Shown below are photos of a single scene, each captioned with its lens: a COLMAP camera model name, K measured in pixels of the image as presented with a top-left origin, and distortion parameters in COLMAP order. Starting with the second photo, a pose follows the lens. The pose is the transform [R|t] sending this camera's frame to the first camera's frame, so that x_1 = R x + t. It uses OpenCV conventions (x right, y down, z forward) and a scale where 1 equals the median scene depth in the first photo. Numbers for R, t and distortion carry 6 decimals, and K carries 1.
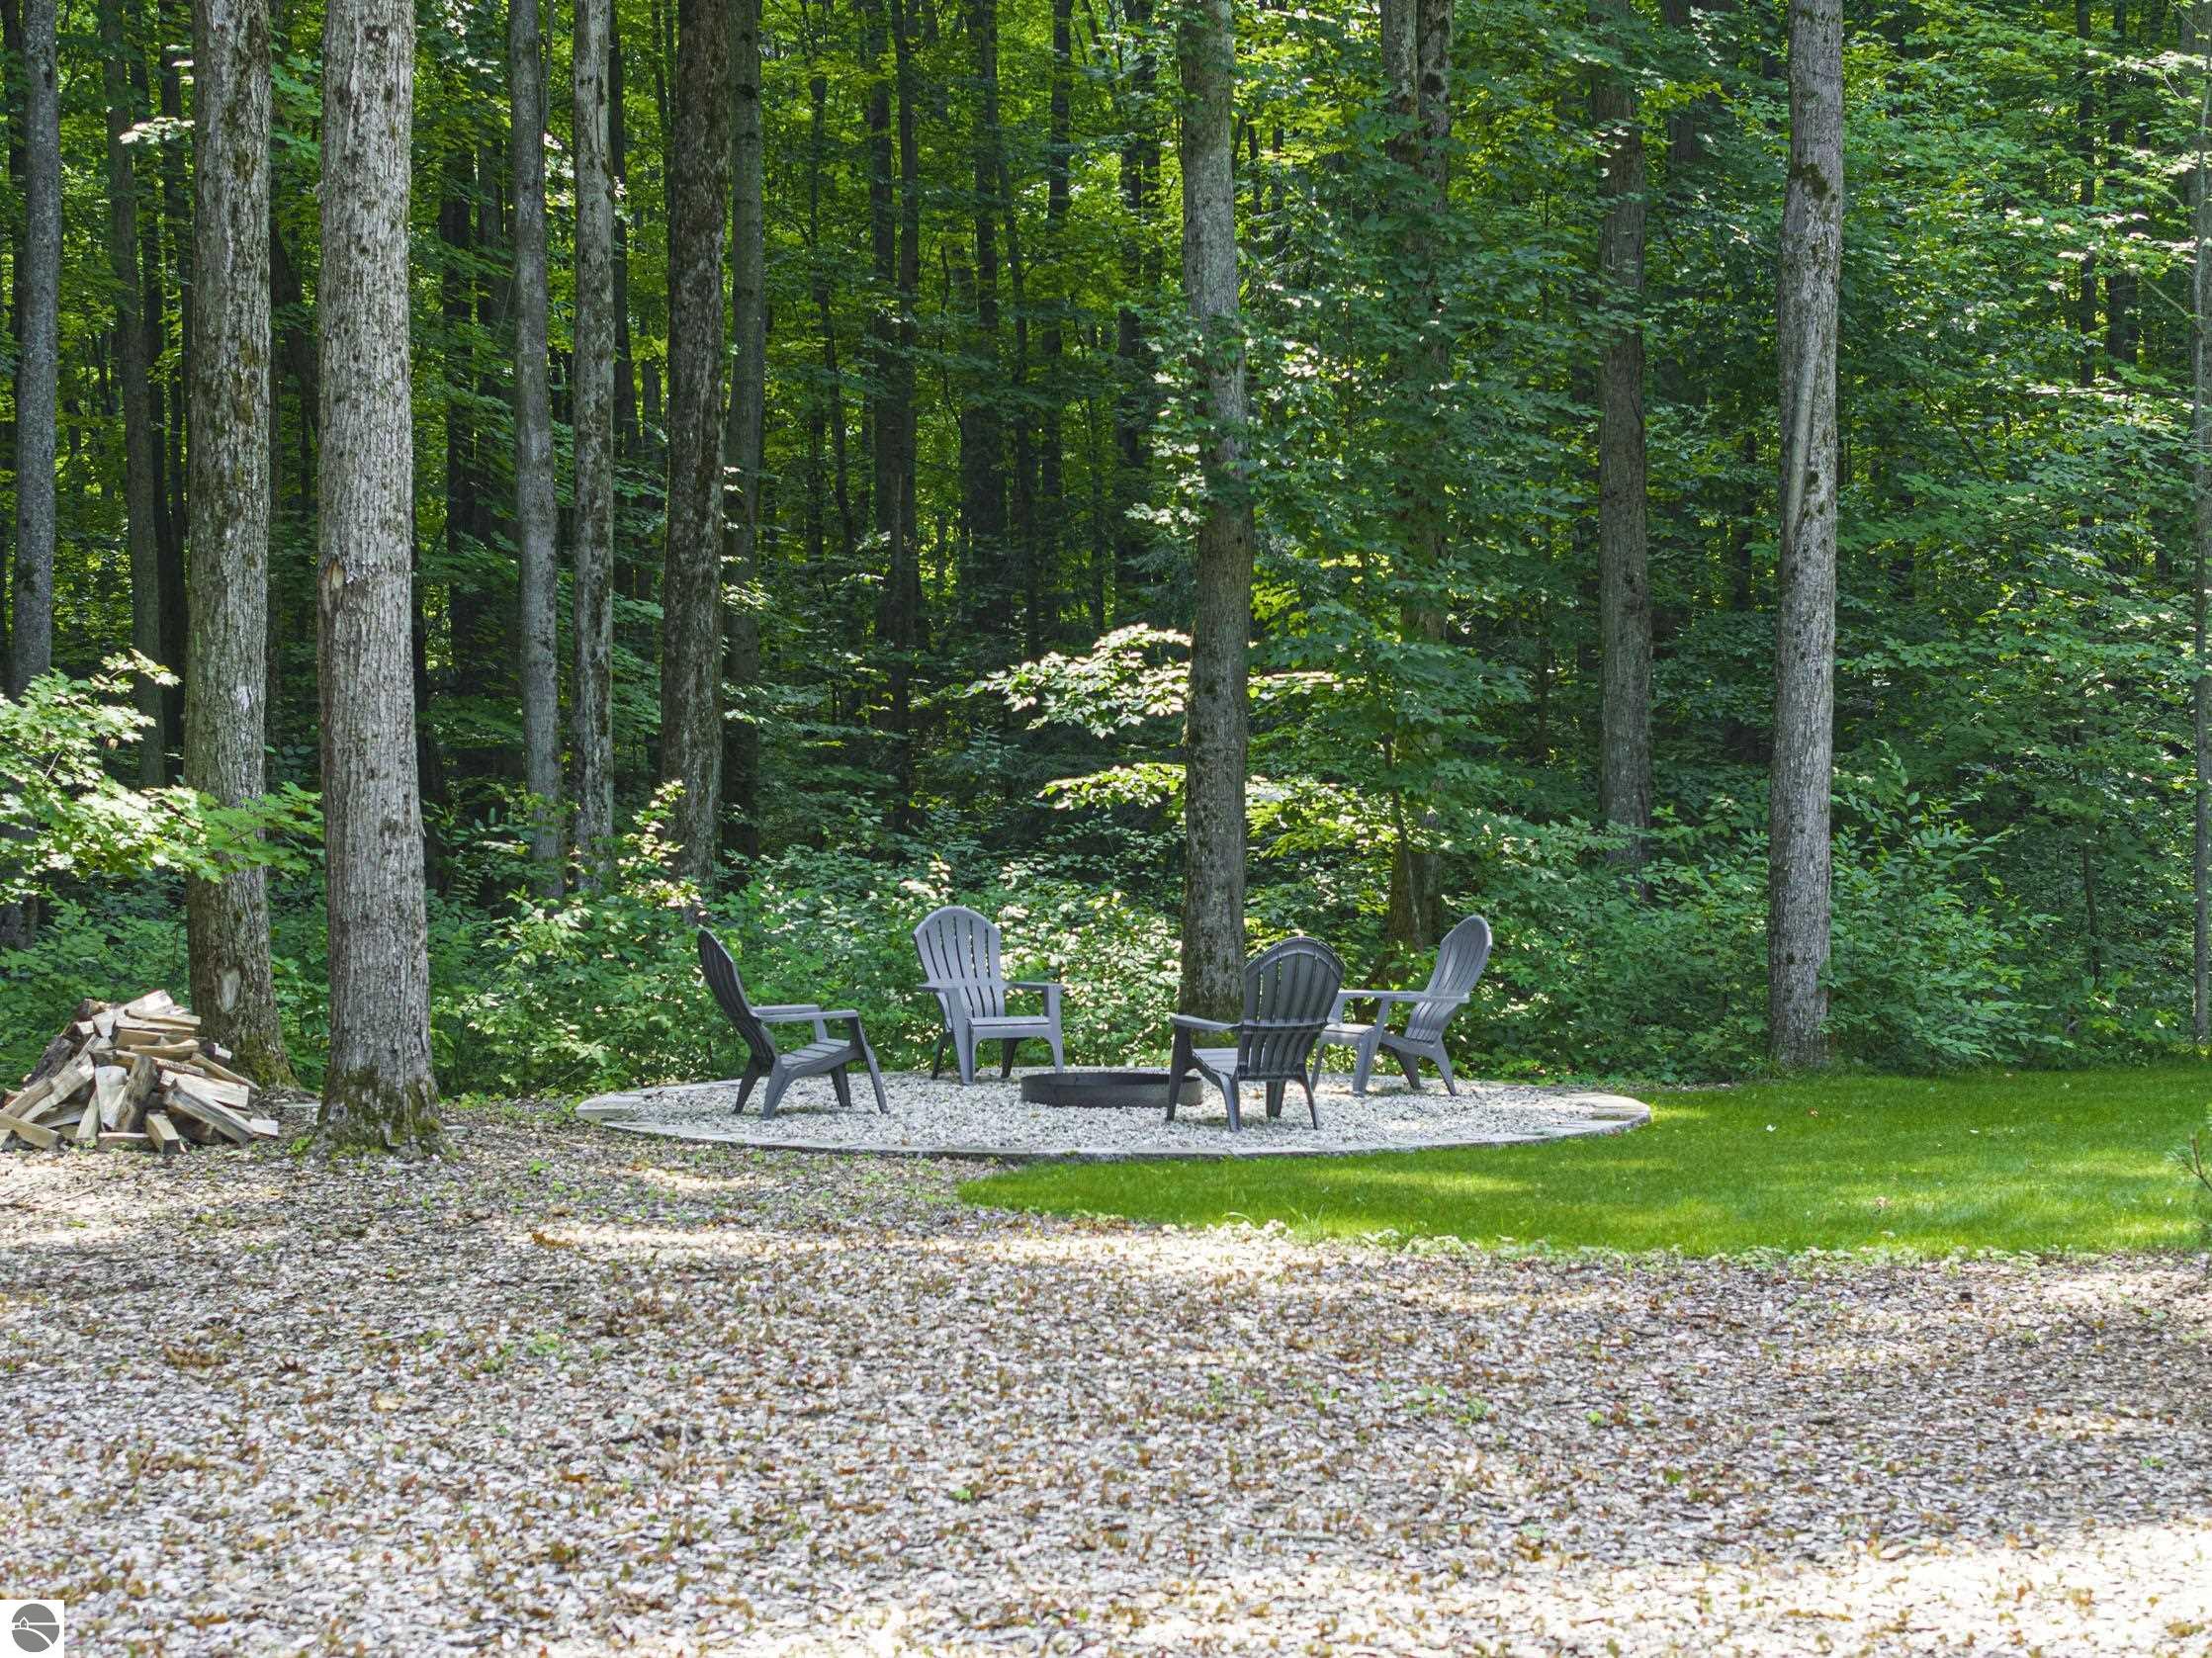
lens RADIAL K [[4515.2, 0, 1105.1], [0, 4515.2, 827.8], [0, 0, 1]] dist [-0.003108, 0.000000]
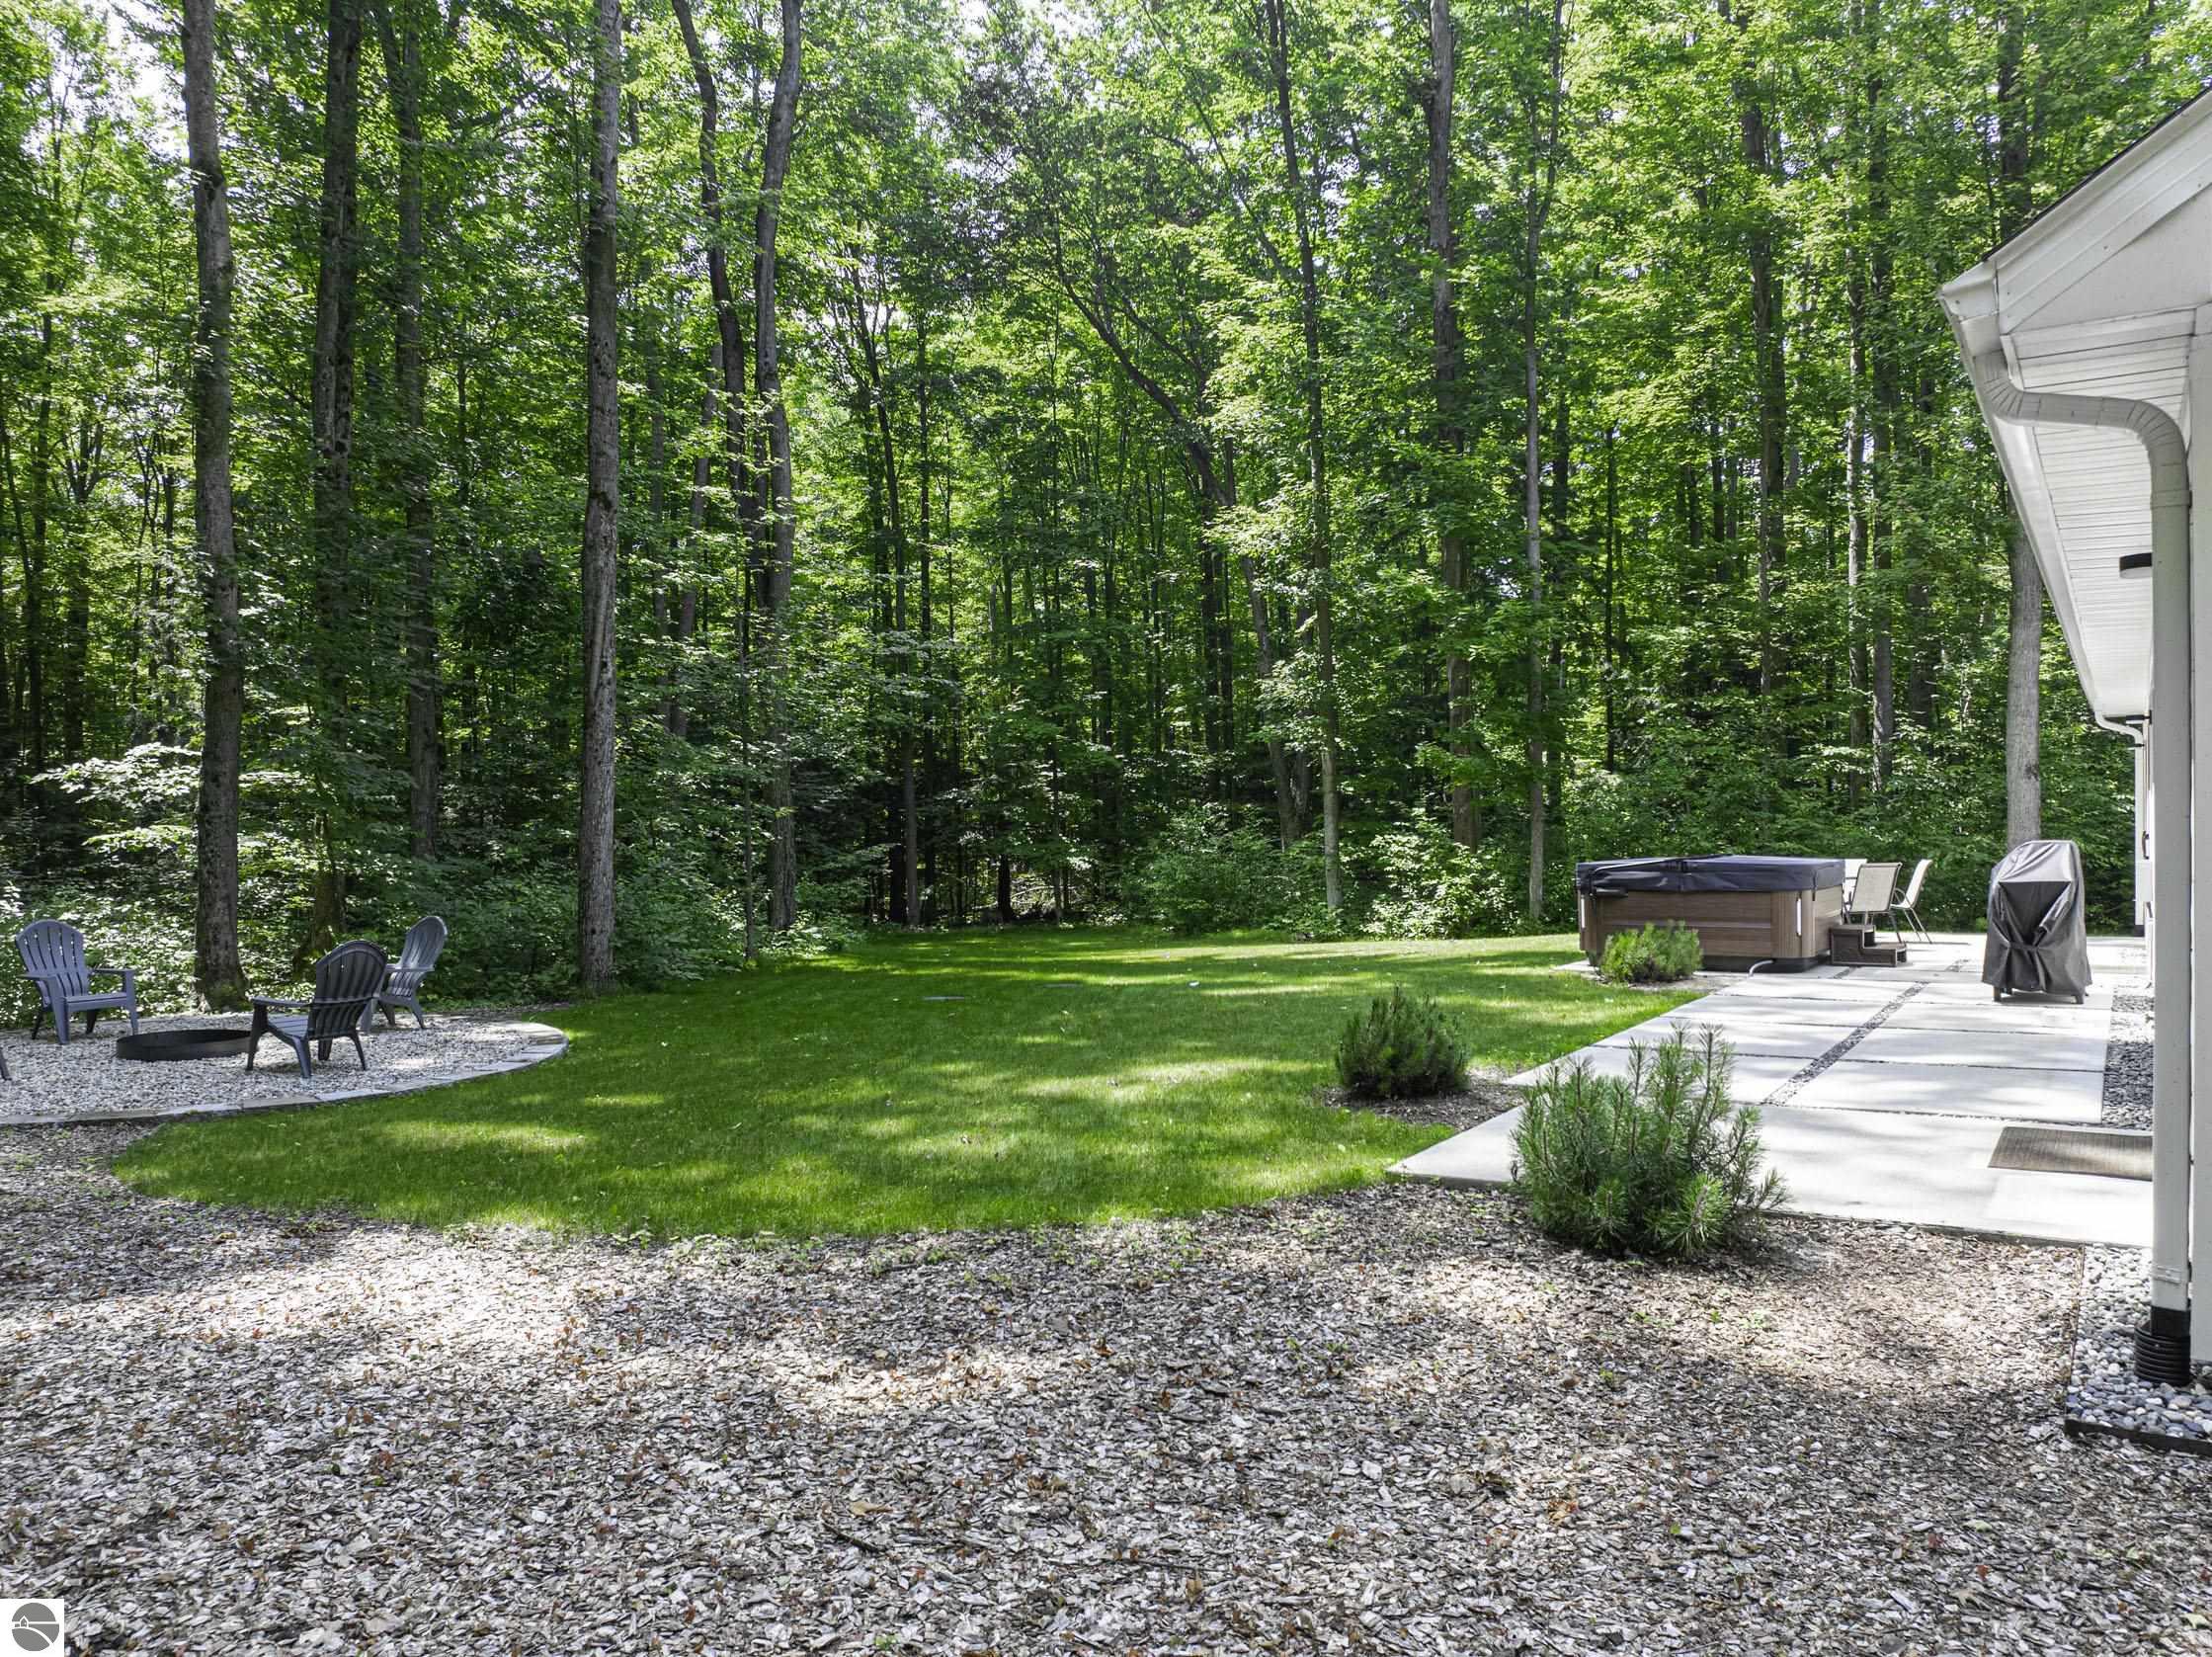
lens RADIAL K [[1550.8, 0, 1118.1], [0, 1550.8, 830.4], [0, 0, 1]] dist [-0.036238, 0.009292]
pose [[0.811816, -0.000426, 0.583913, -0.034753], [0.009844, 0.999868, -0.012957, -0.001496], [-0.583830, 0.016267, 0.811713, 0.337465]]
